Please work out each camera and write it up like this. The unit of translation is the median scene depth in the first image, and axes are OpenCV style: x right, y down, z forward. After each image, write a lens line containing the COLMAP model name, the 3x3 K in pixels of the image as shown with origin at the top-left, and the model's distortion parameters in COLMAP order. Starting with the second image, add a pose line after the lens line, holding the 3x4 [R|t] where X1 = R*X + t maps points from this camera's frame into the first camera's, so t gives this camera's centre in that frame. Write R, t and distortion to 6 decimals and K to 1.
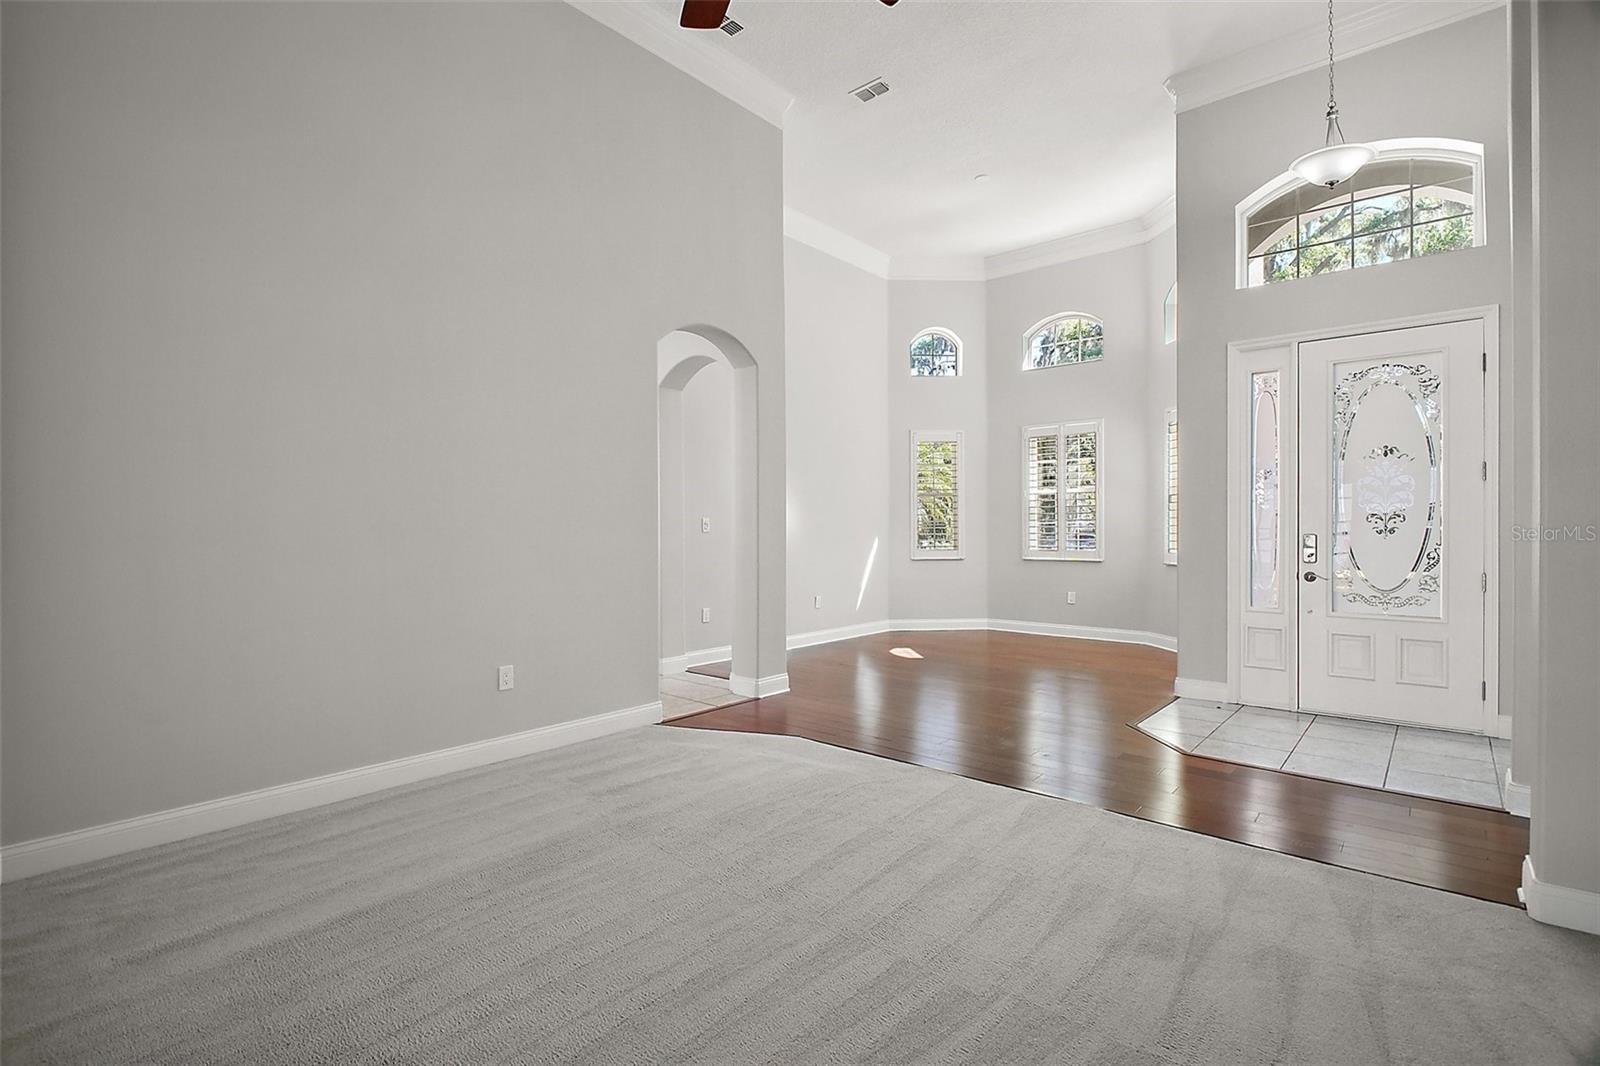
lens RADIAL K [[747.4, 0, 798.6], [0, 747.4, 531.9], [0, 0, 1]] dist [-0.000631, -0.003730]
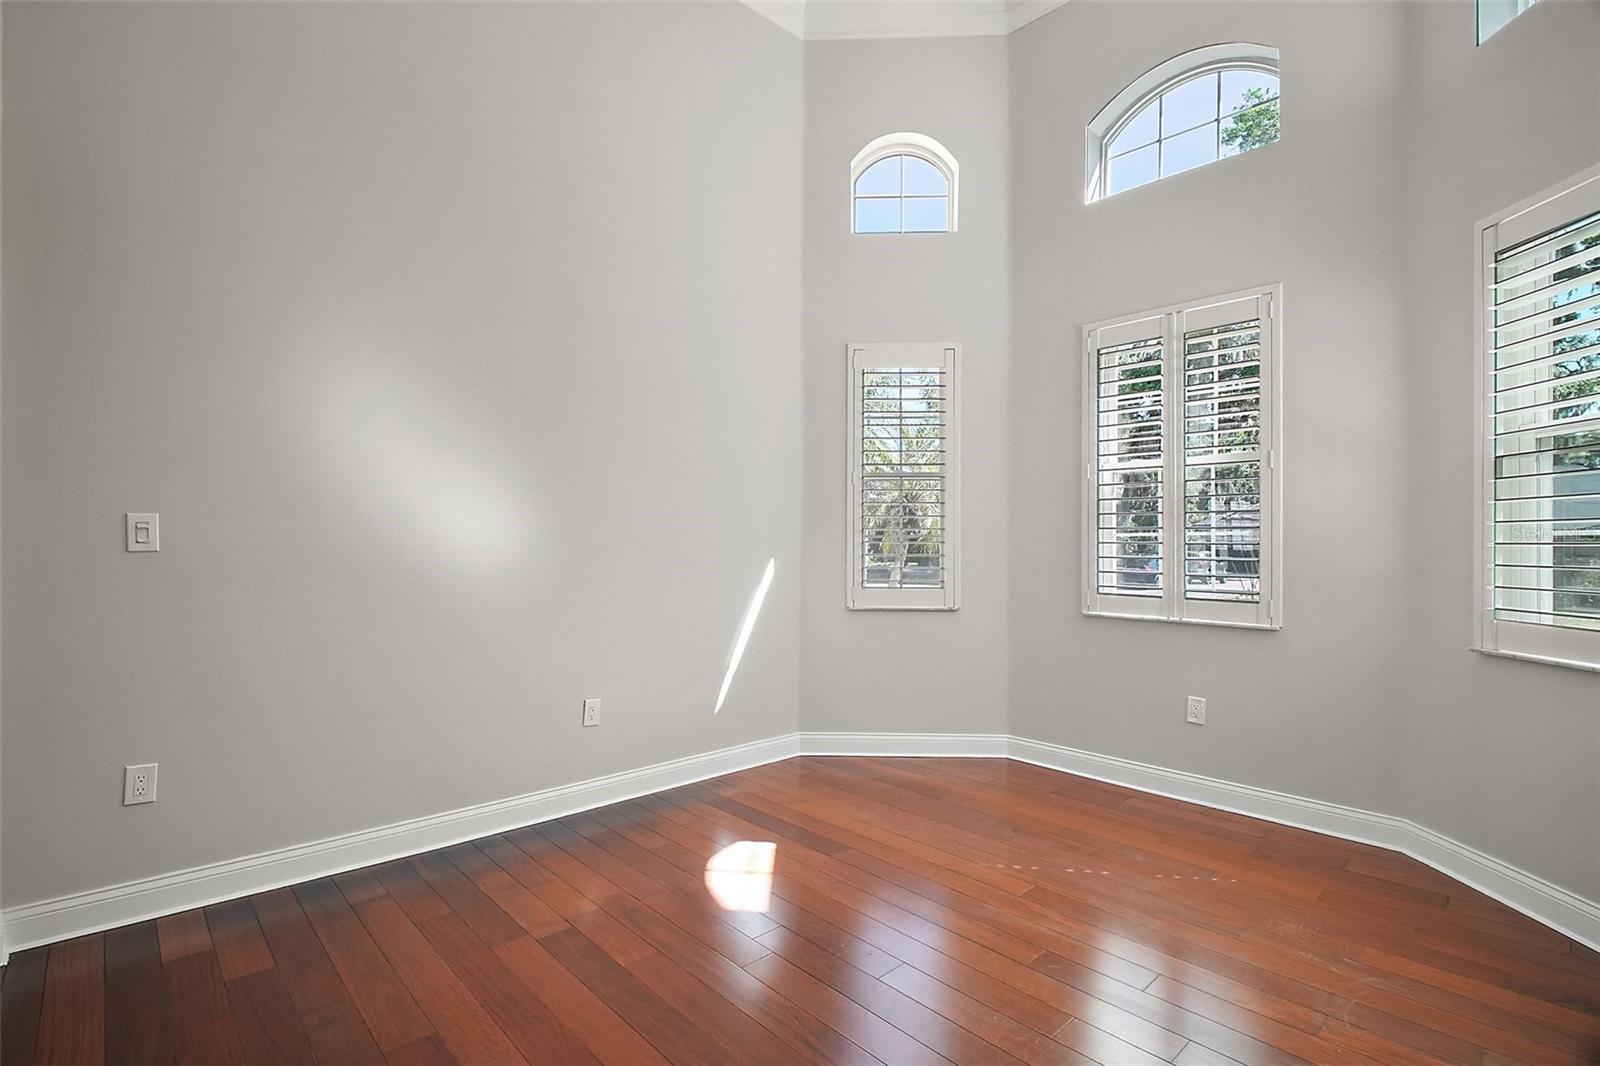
lens RADIAL K [[747.4, 0, 799.5], [0, 747.4, 532.5], [0, 0, 1]] dist [-0.000631, -0.003730]
pose [[0.987525, 0.006056, -0.157347, 0.201584], [-0.008561, 0.999847, -0.015251, -0.004404], [0.157230, 0.016408, 0.987426, 0.524979]]
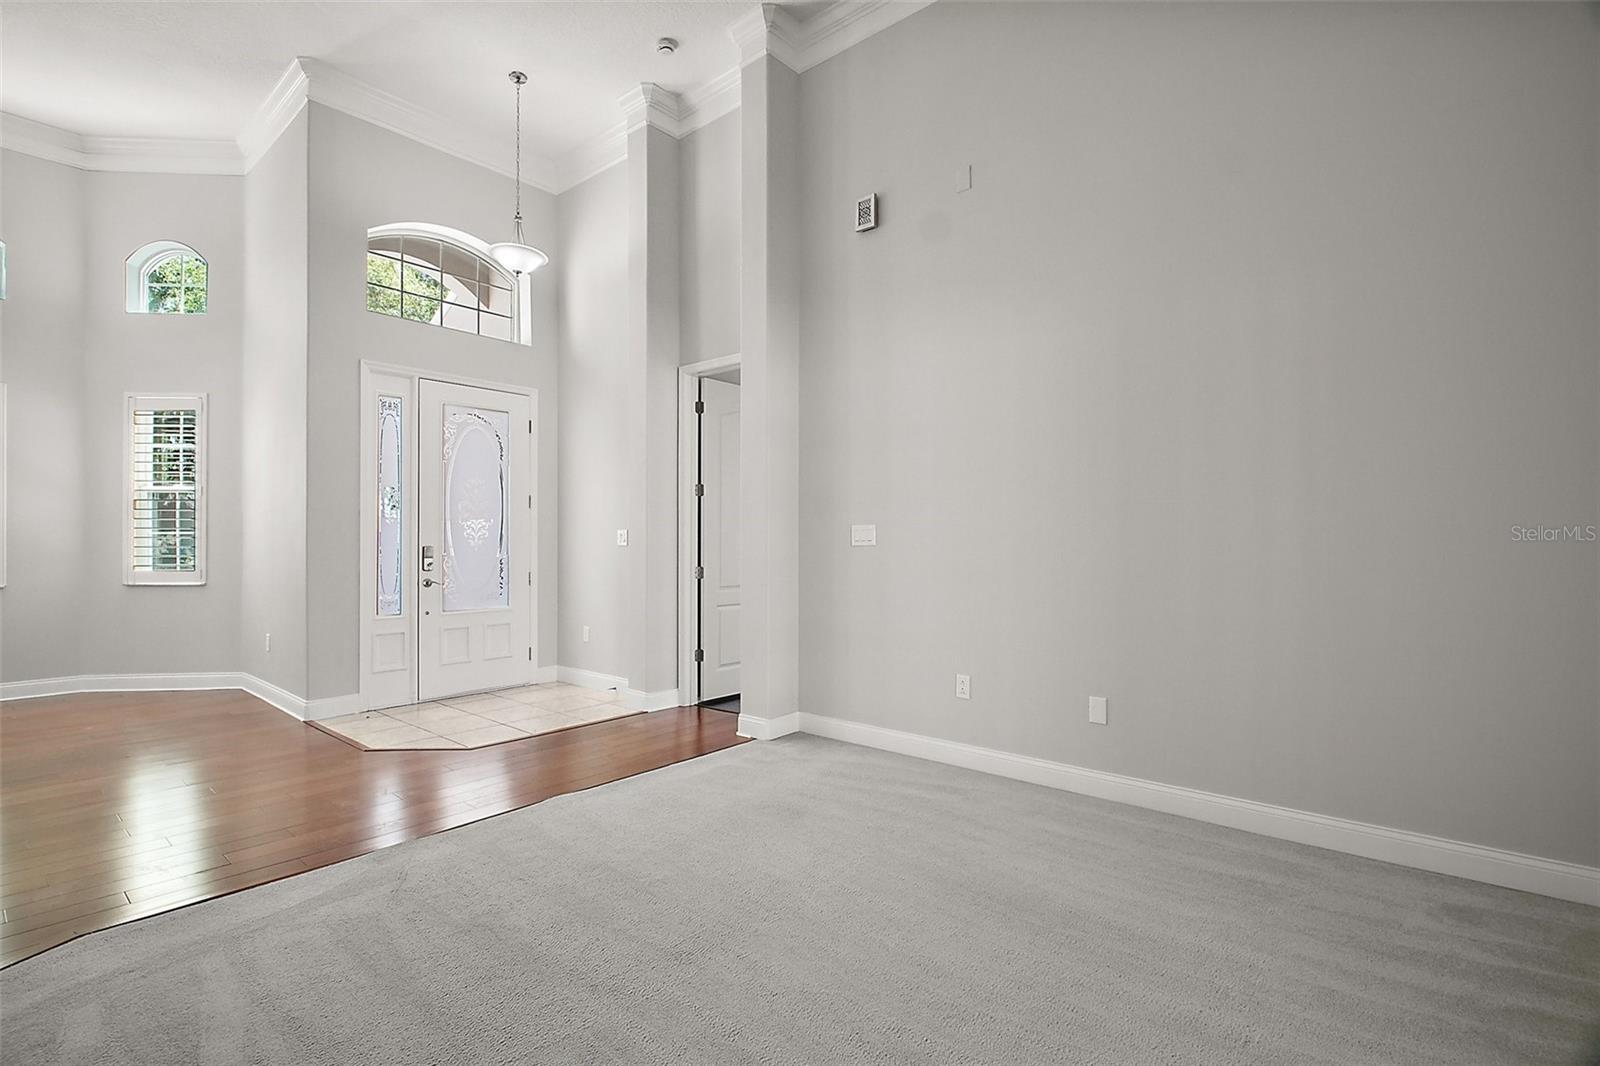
lens RADIAL K [[747.4, 0, 798.5], [0, 747.4, 537.0], [0, 0, 1]] dist [-0.000631, -0.003730]
pose [[-0.027895, 0.006508, 0.999590, -0.418654], [0.004841, 0.999968, -0.006376, -0.000857], [-0.999599, 0.004661, -0.027925, 0.395302]]
